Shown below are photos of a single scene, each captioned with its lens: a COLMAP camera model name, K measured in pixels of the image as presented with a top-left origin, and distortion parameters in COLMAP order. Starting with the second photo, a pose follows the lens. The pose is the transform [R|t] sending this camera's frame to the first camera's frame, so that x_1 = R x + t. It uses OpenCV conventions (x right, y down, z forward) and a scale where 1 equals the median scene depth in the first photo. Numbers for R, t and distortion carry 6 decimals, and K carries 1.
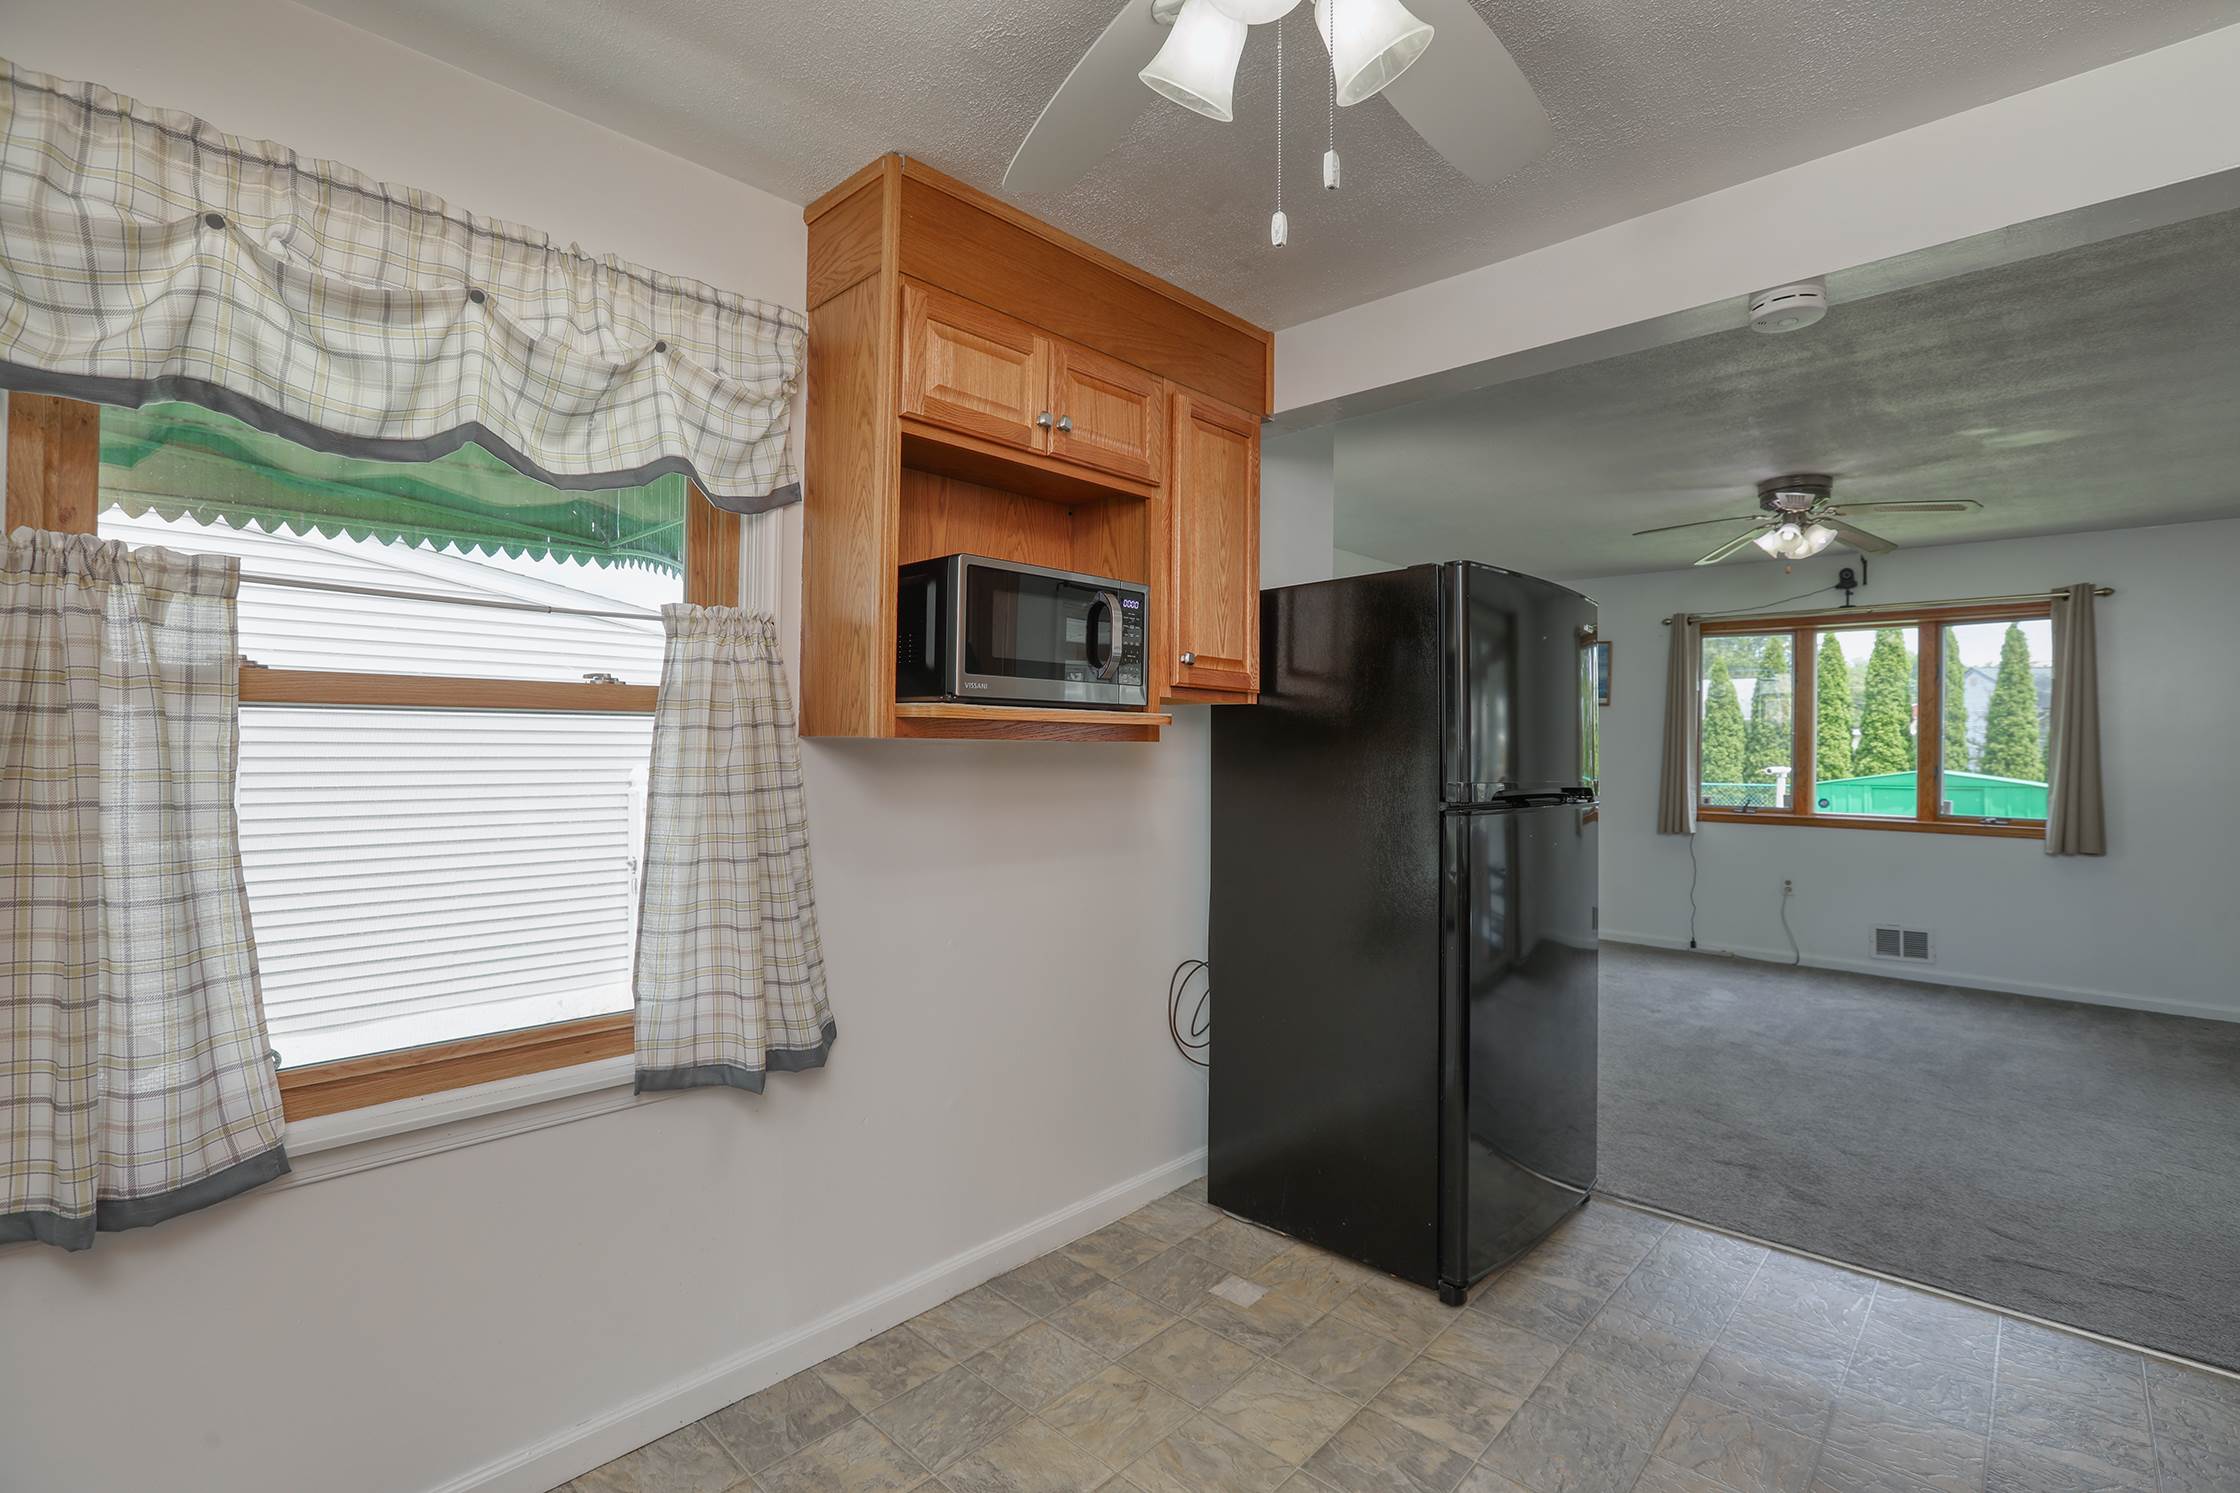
lens RADIAL K [[1007.7, 0, 1062.7], [0, 1007.7, 756.4], [0, 0, 1]] dist [-0.028121, 0.001824]
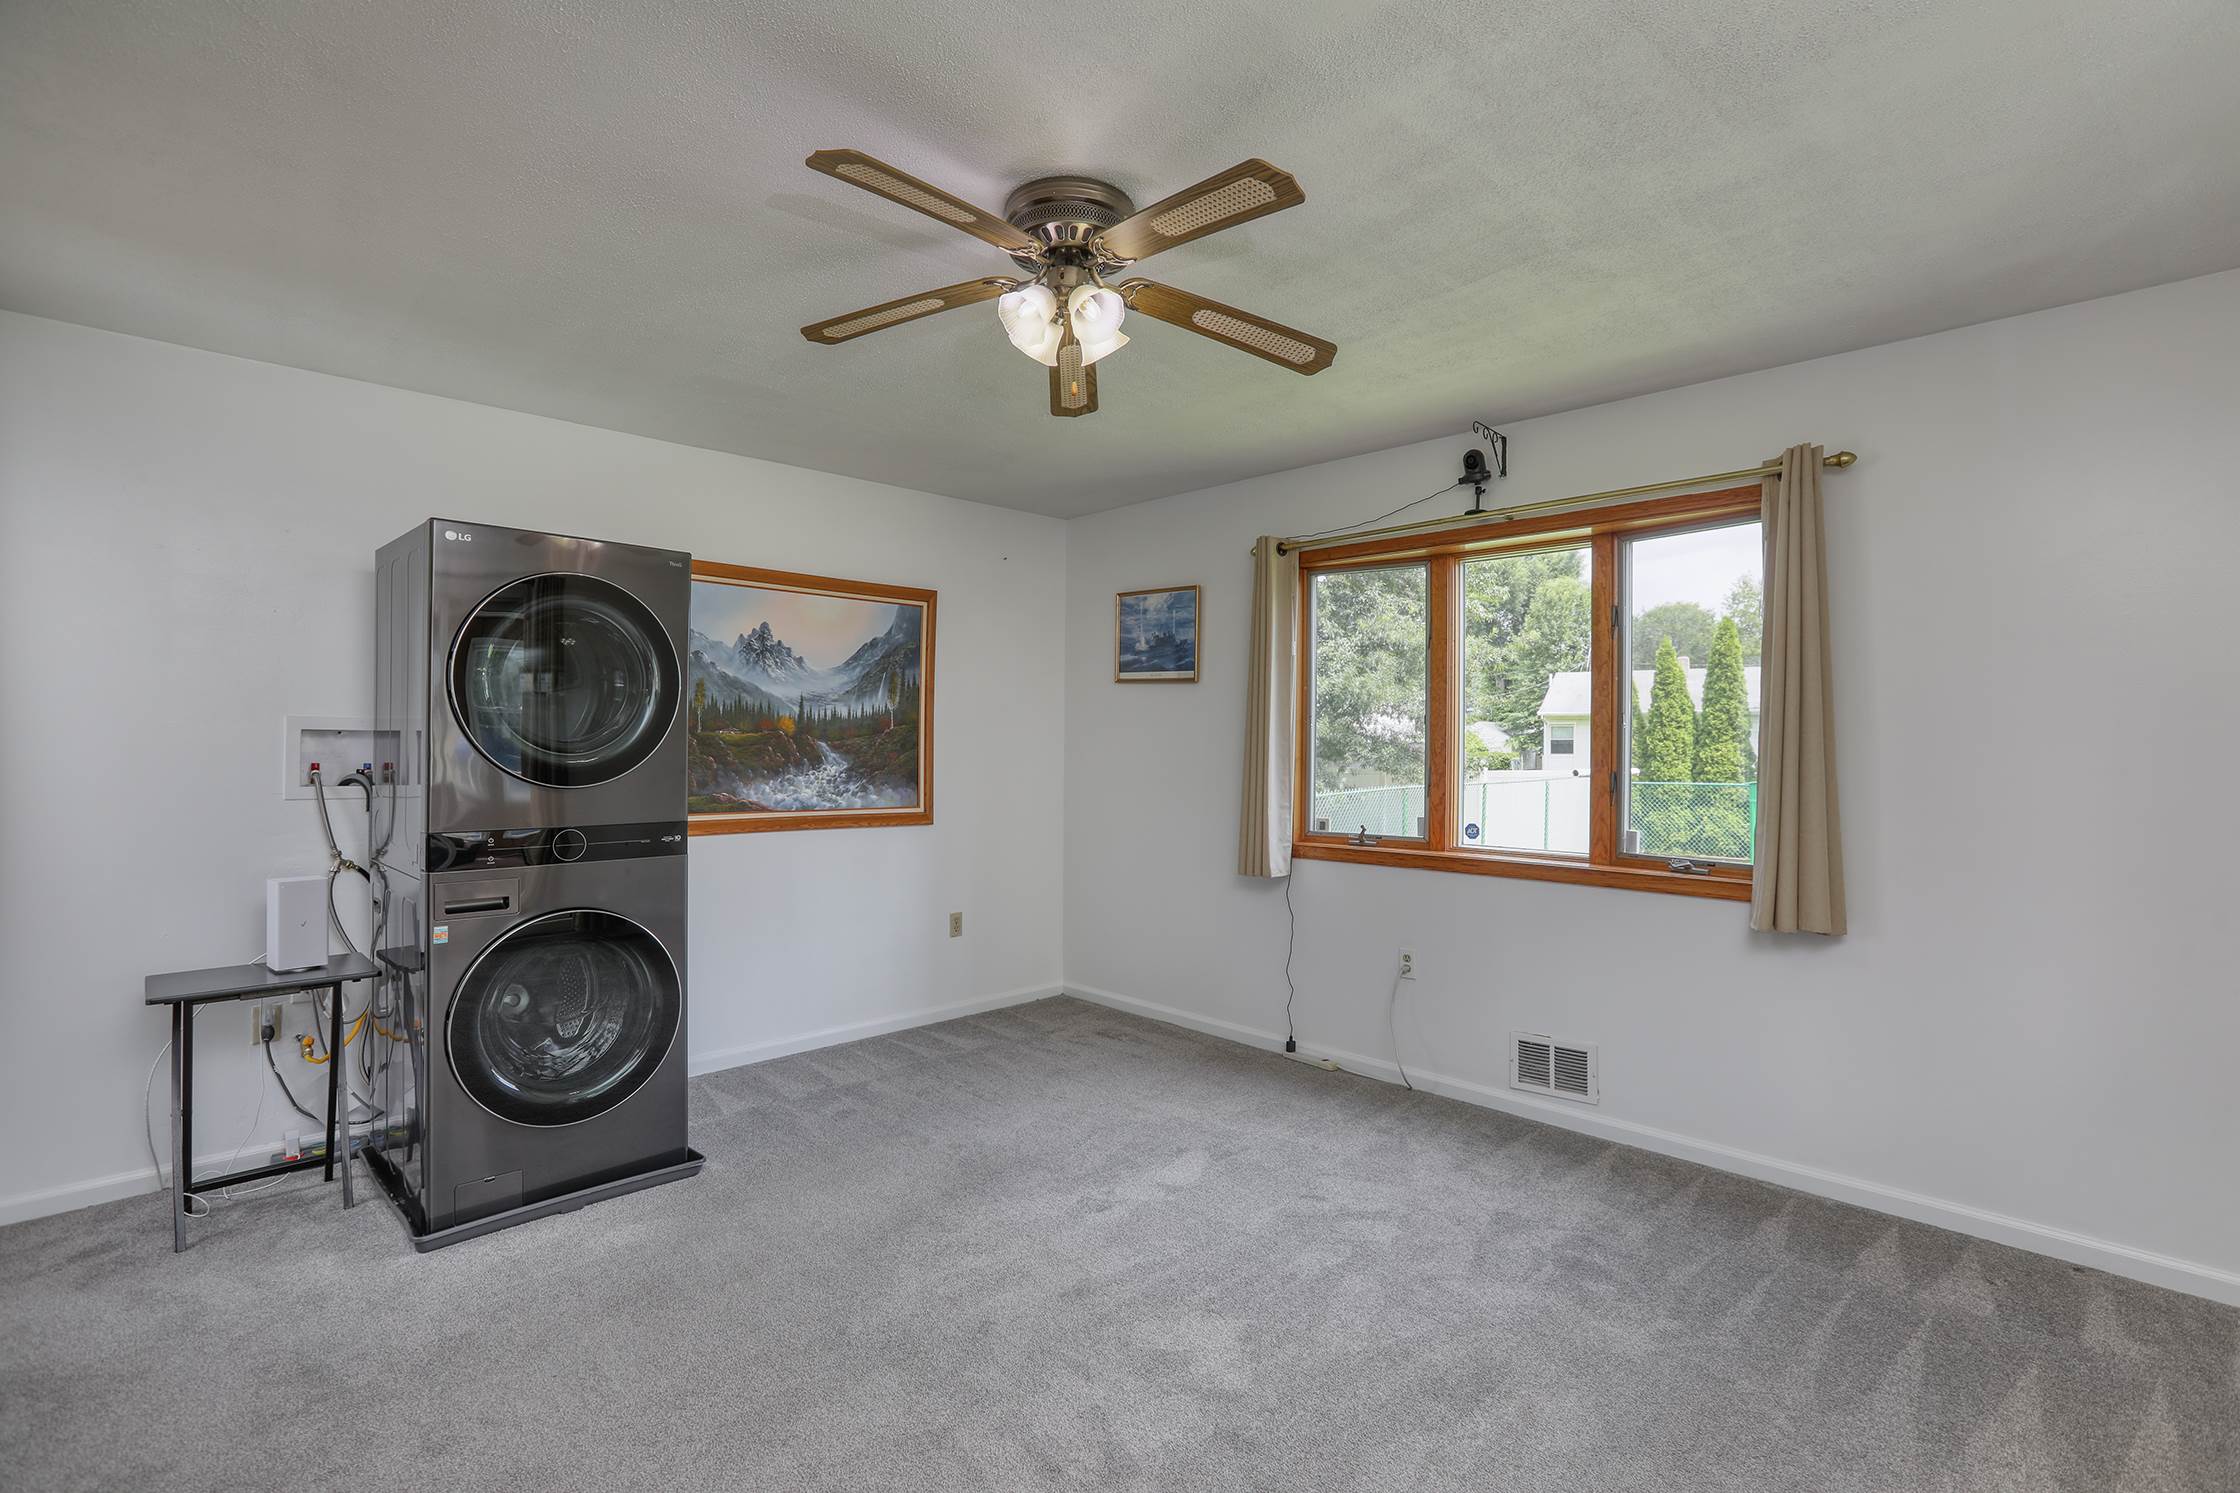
lens RADIAL K [[1007.7, 0, 1107.9], [0, 1007.7, 763.7], [0, 0, 1]] dist [-0.028121, 0.001824]
pose [[0.999953, -0.003725, -0.008939, 0.567197], [0.003828, 0.999926, 0.011544, -0.004354], [0.008896, -0.011578, 0.999893, 0.374730]]
